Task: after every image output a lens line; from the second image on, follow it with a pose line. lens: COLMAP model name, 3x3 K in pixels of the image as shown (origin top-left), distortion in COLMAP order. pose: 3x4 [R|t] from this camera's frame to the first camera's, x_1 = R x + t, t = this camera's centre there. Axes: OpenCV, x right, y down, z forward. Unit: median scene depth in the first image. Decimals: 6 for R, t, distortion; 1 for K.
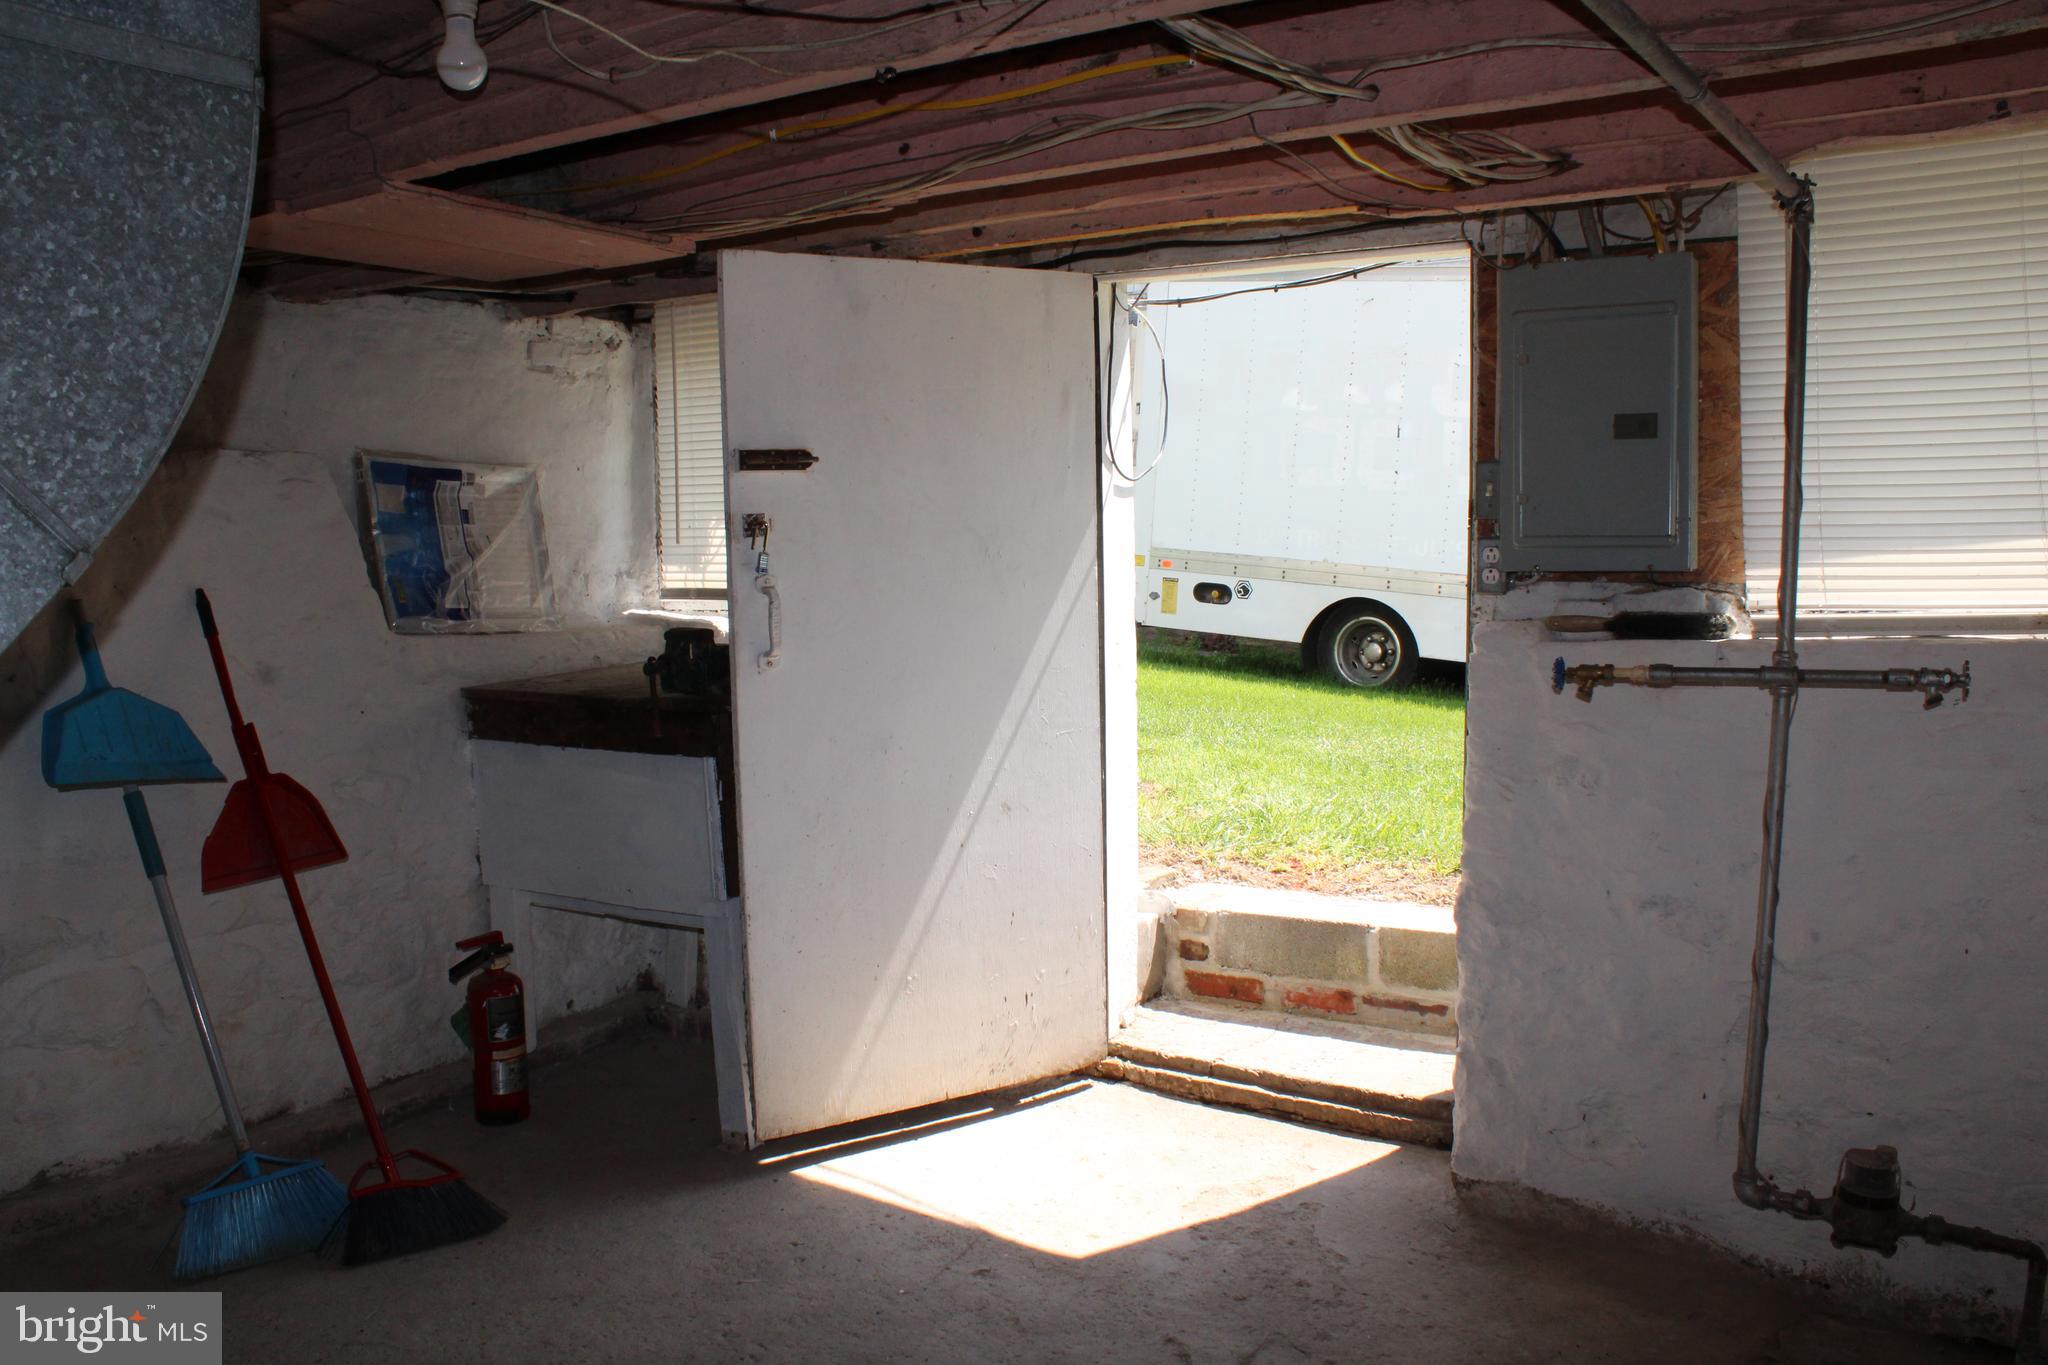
lens RADIAL K [[1705.6, 0, 1036.0], [0, 1705.6, 679.1], [0, 0, 1]] dist [-0.161984, 0.140953]
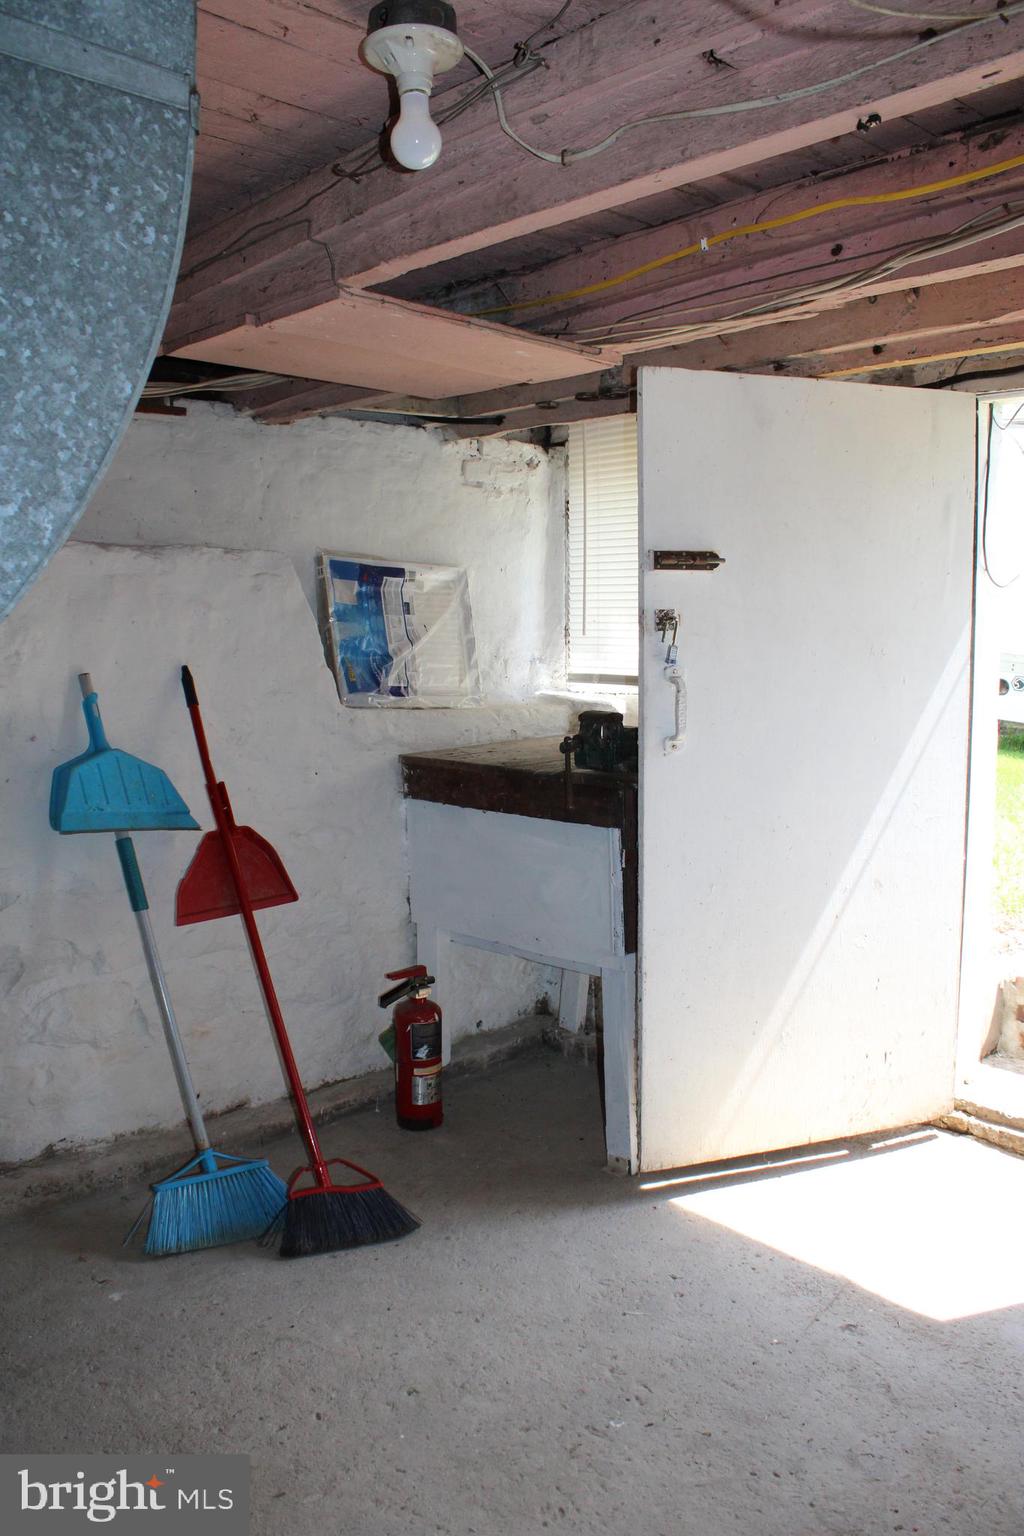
lens RADIAL K [[1279.2, 0, 516.6], [0, 1279.2, 776.2], [0, 0, 1]] dist [-0.161984, 0.140953]
pose [[0.971309, 0.040747, -0.234302, -0.064108], [-0.034002, 0.998885, 0.032758, -0.014011], [0.235376, -0.023851, 0.971612, 0.182146]]
